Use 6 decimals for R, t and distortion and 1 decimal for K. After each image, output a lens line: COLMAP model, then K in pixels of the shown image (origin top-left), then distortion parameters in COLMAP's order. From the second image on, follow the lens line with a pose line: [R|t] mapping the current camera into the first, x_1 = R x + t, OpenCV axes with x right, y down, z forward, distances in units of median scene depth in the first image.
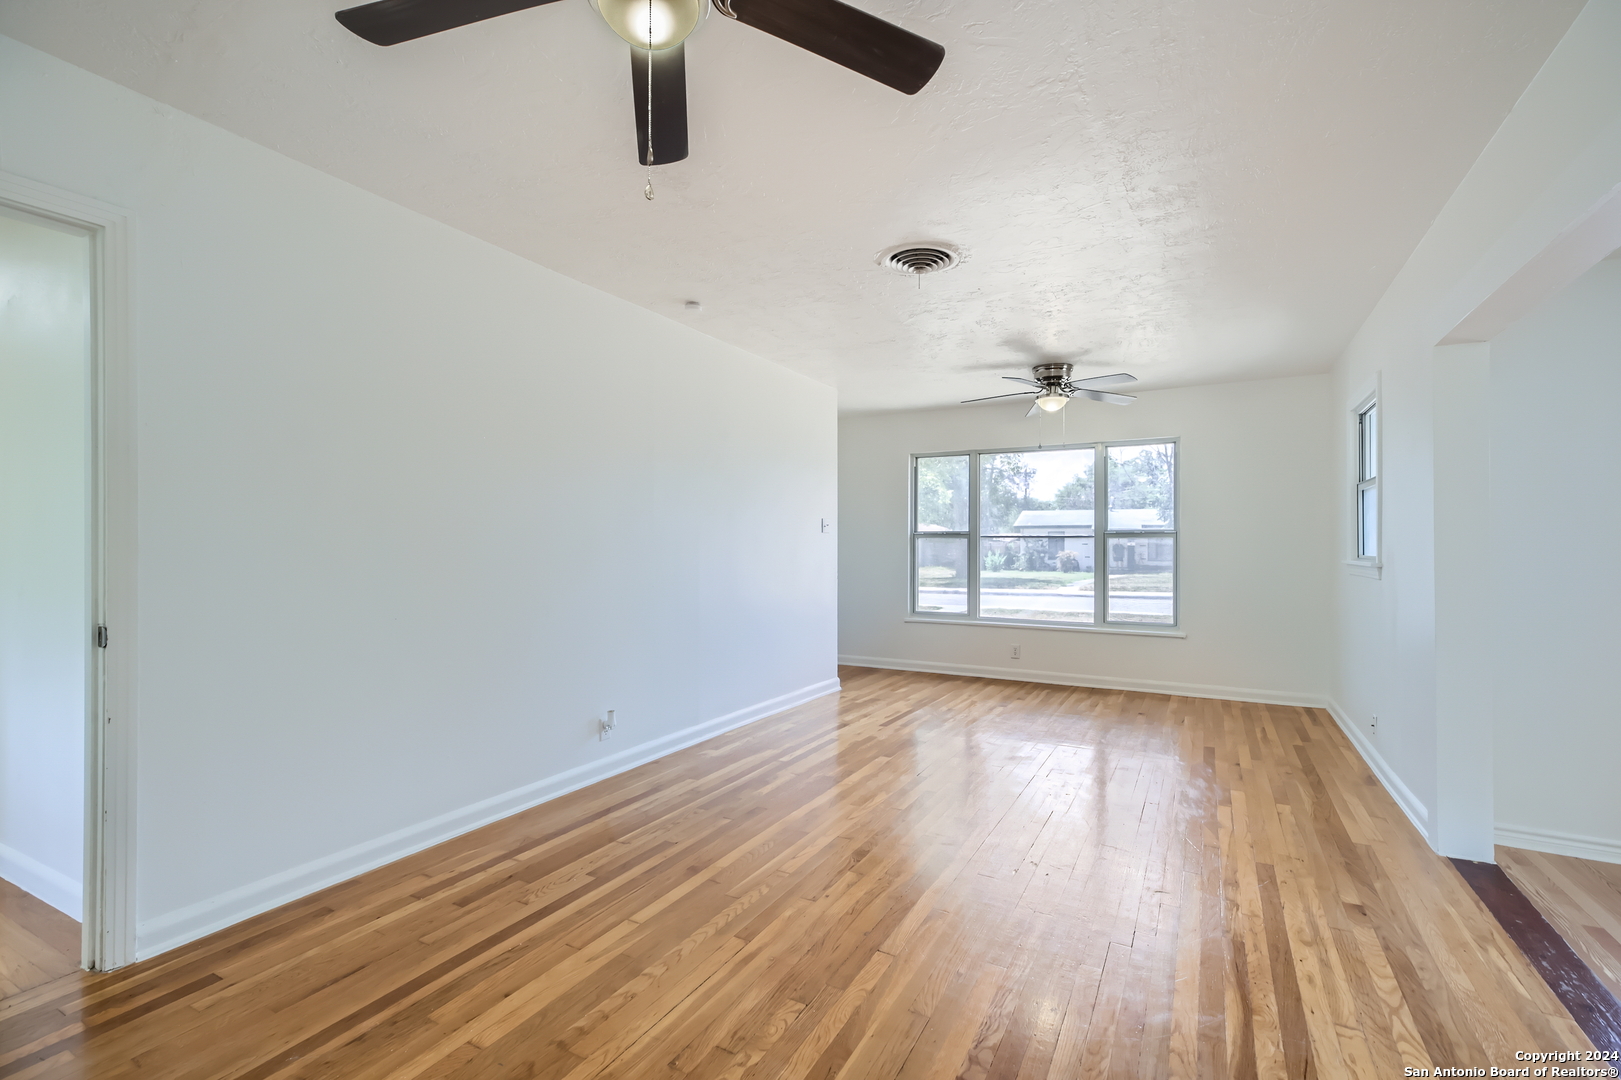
lens RADIAL K [[726.6, 0, 813.7], [0, 726.6, 545.9], [0, 0, 1]] dist [0.010150, -0.000333]
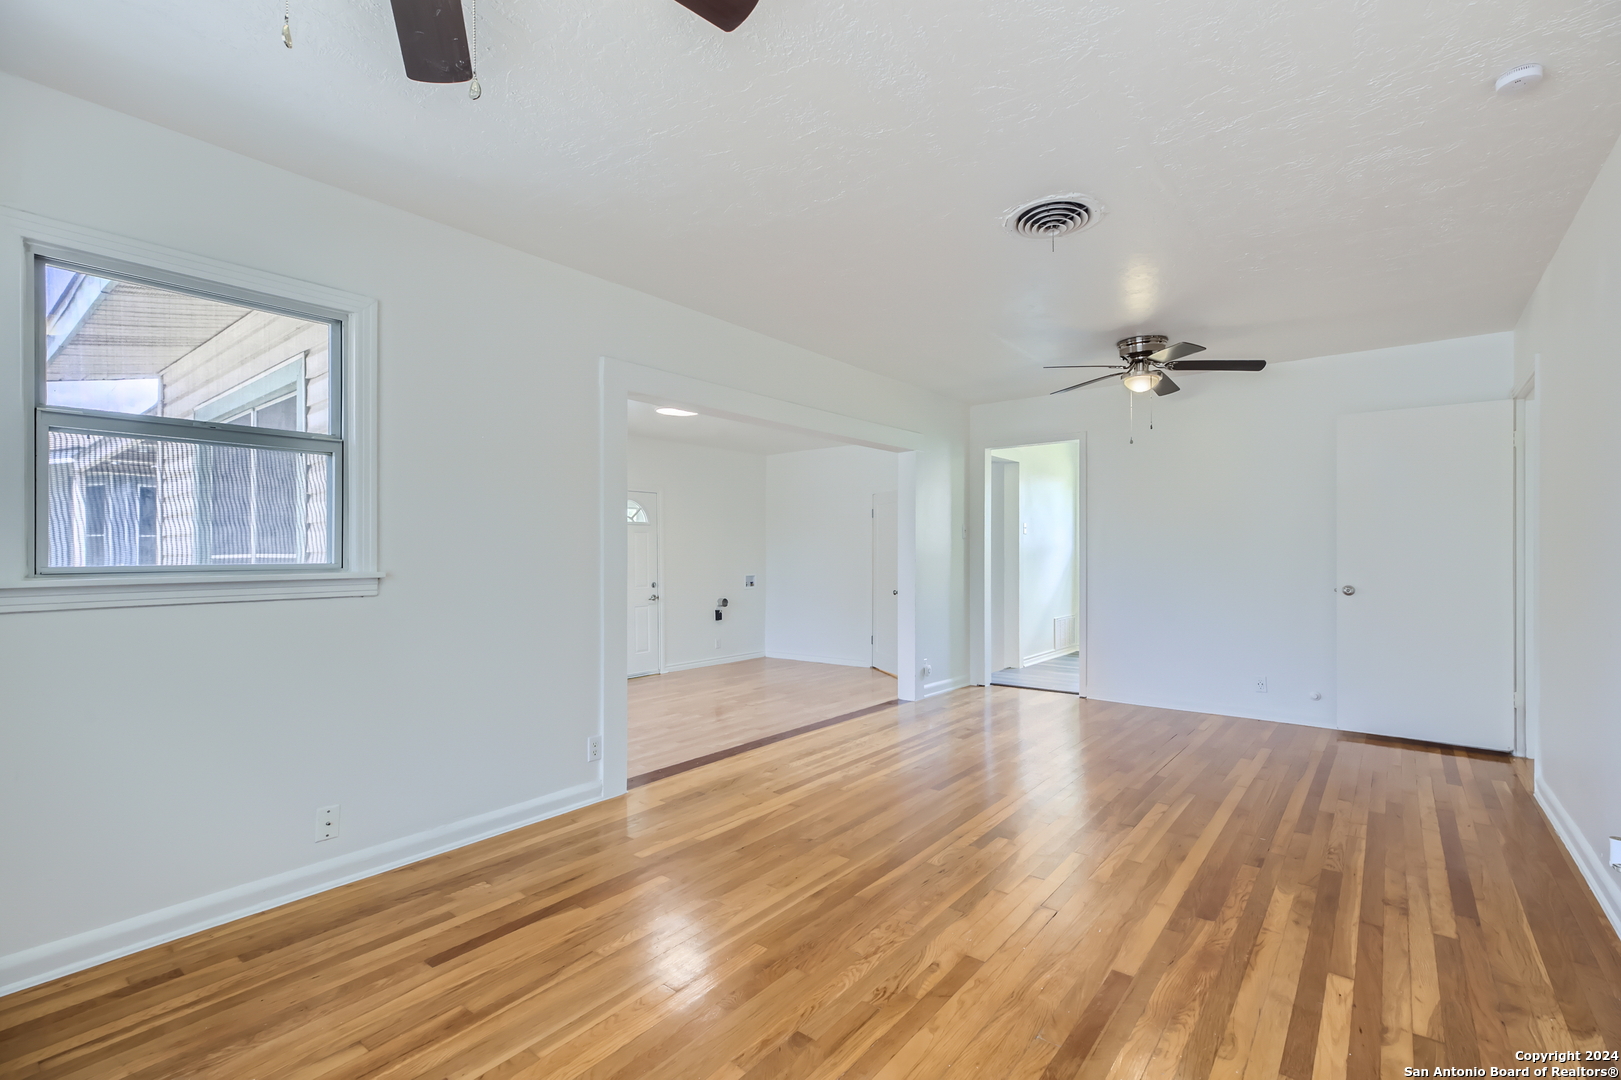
lens RADIAL K [[721.1, 0, 807.4], [0, 721.1, 560.9], [0, 0, 1]] dist [0.011997, 0.000323]
pose [[-0.983213, -0.004790, 0.182401, 0.306439], [-0.002307, 0.999902, 0.013822, 0.002265], [-0.182449, 0.013169, -0.983127, 2.093259]]
